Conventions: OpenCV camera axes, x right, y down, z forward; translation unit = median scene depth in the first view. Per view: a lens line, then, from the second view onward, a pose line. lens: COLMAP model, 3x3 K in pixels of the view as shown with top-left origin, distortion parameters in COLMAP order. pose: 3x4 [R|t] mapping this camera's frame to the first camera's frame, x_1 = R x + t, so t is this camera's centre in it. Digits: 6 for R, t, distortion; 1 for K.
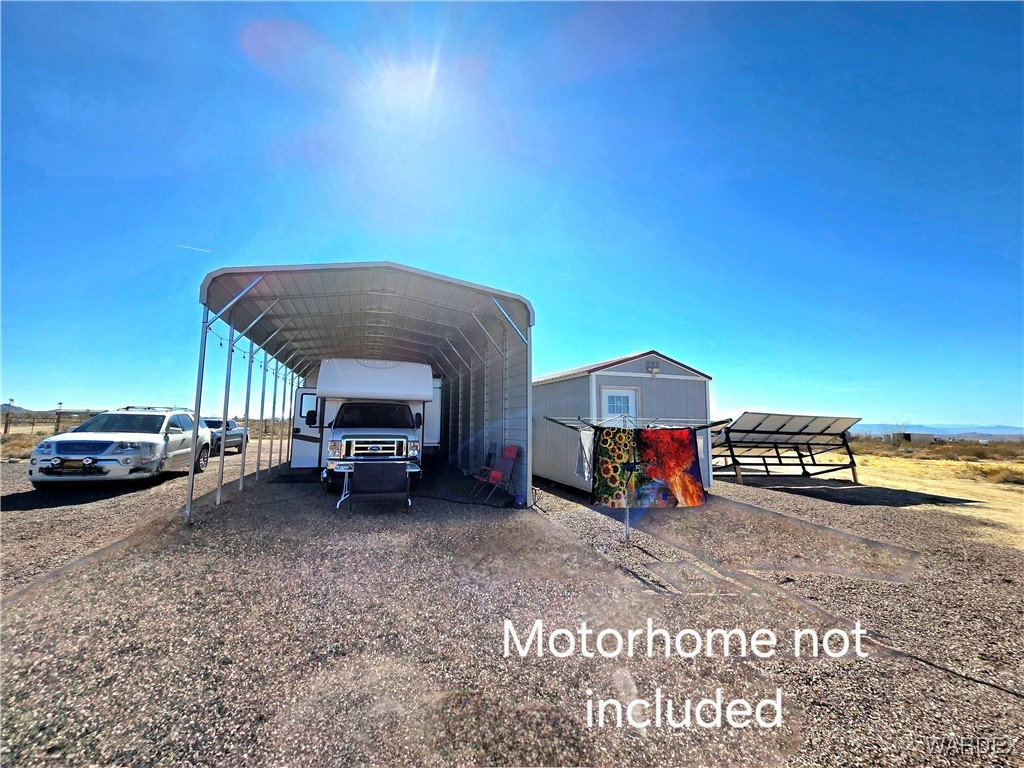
lens RADIAL K [[427.0, 0, 516.4], [0, 427.0, 379.5], [0, 0, 1]] dist [0.003682, 0.001384]
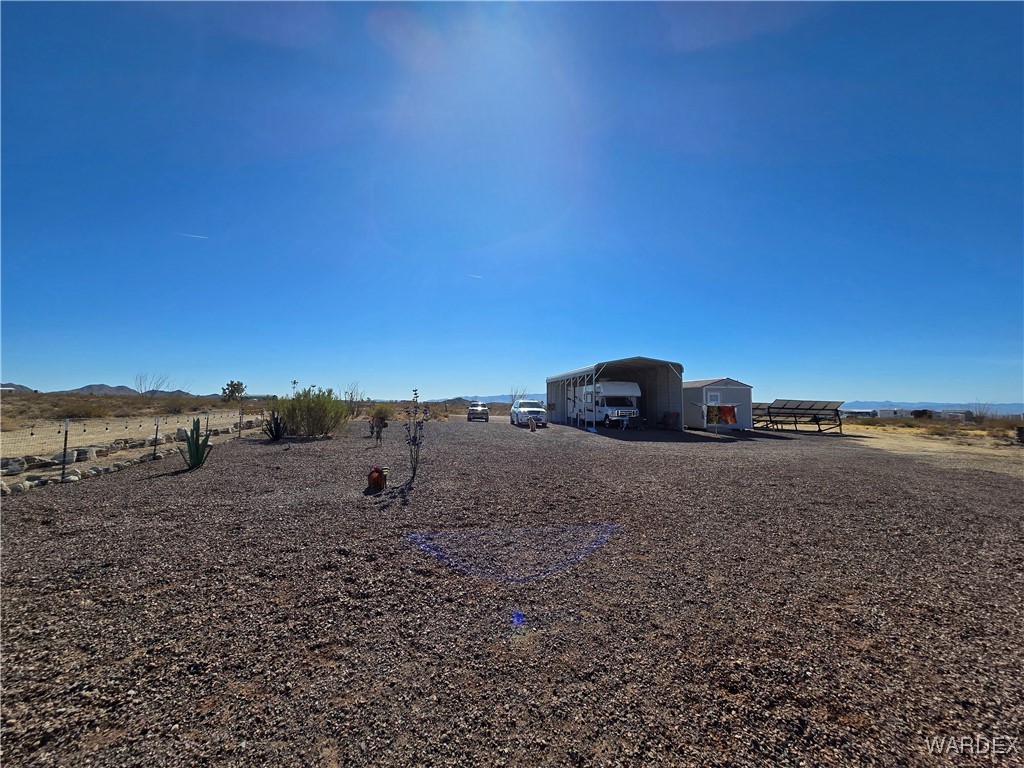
lens RADIAL K [[427.0, 0, 508.2], [0, 427.0, 376.9], [0, 0, 1]] dist [0.003682, 0.001384]
pose [[0.976359, -0.016886, -0.215493, -0.464517], [0.024988, 0.999077, 0.034930, -0.208130], [0.214704, -0.039489, 0.975881, -1.988319]]
